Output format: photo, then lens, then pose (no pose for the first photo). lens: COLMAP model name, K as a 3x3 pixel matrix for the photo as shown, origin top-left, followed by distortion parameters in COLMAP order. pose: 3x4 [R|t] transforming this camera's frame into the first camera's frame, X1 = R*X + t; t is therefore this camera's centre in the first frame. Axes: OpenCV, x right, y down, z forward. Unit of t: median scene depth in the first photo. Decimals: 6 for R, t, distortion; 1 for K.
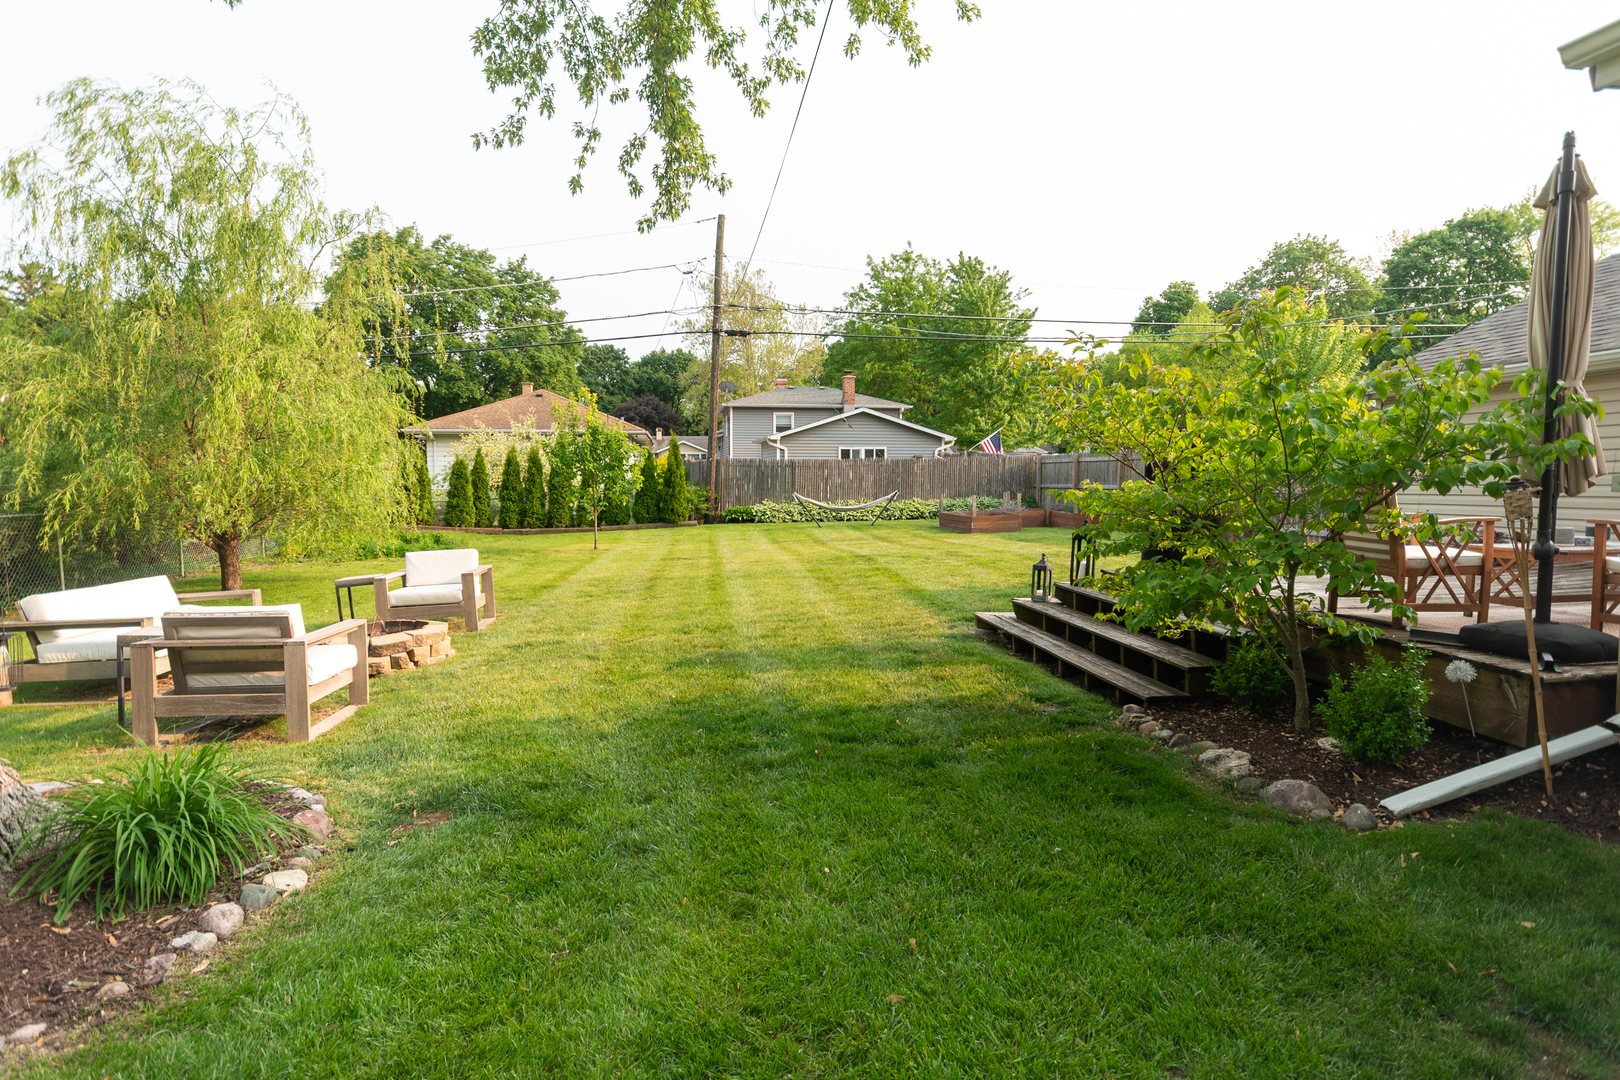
lens RADIAL K [[885.6, 0, 810.0], [0, 885.6, 540.0], [0, 0, 1]] dist [0.002757, 0.001209]
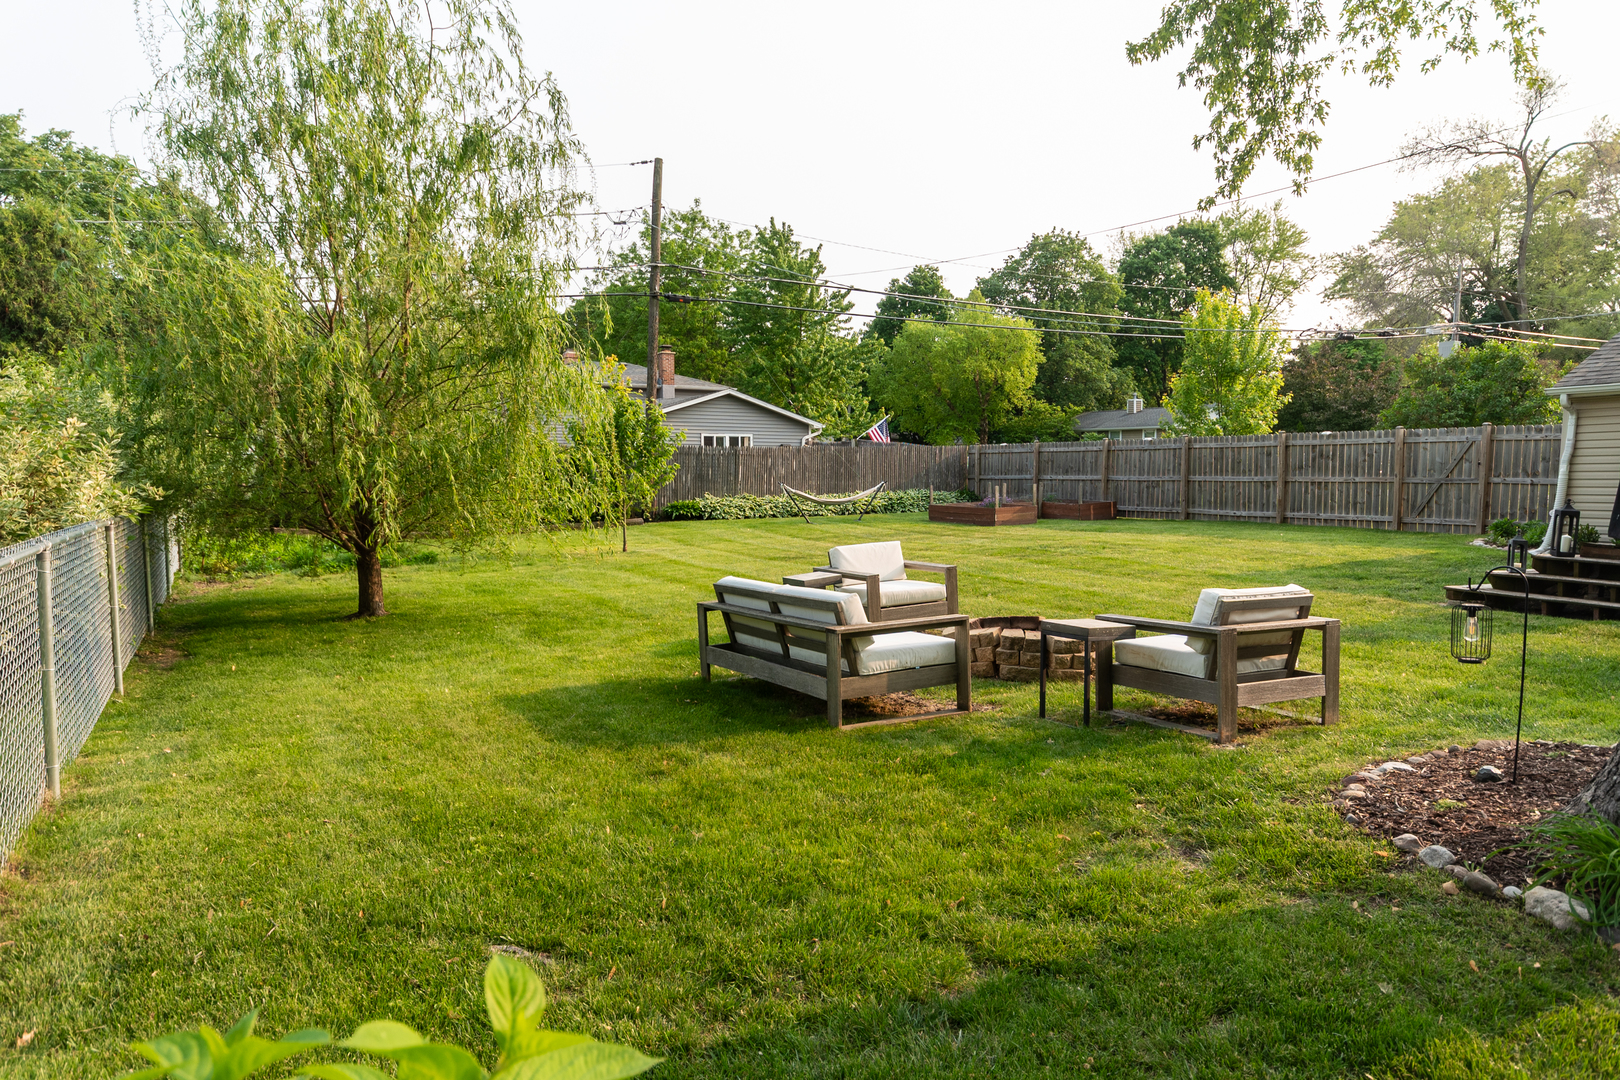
lens RADIAL K [[1026.8, 0, 810.0], [0, 1026.8, 540.0], [0, 0, 1]] dist [0.002957, 0.001128]
pose [[0.939053, -0.021418, 0.343104, -0.157096], [0.022615, 0.999744, 0.000510, 0.001080], [-0.343027, 0.007280, 0.939297, 0.012240]]
